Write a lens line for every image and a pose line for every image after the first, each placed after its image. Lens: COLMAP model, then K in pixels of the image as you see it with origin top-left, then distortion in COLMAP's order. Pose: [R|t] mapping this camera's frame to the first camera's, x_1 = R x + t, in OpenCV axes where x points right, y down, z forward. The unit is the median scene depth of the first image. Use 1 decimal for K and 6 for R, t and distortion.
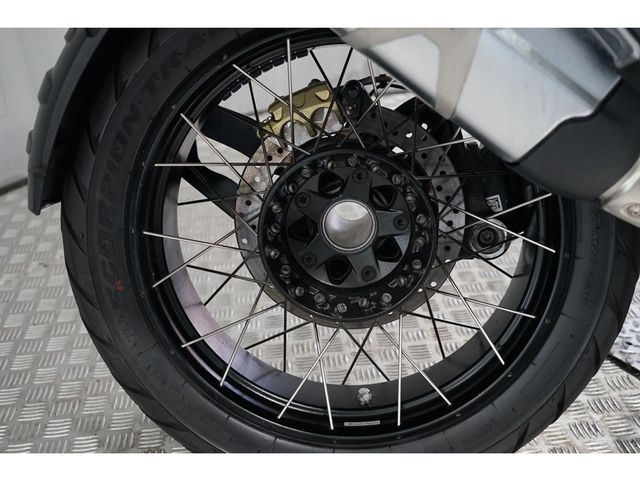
lens RADIAL K [[796.2, 0, 322.5], [0, 796.2, 234.9], [0, 0, 1]] dist [0.004969, 0.000000]
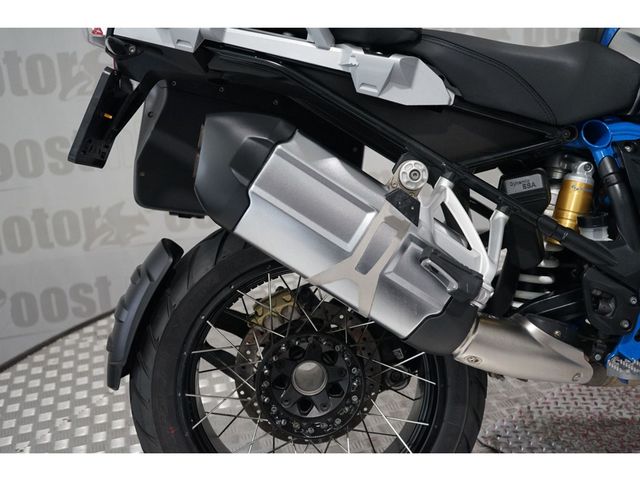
lens RADIAL K [[796.2, 0, 314.3], [0, 796.2, 242.5], [0, 0, 1]] dist [0.004969, 0.000000]
pose [[0.992234, -0.075384, 0.098941, -0.097130], [0.088701, 0.986459, -0.137953, -0.058593], [-0.087202, 0.145657, 0.985485, -0.624116]]
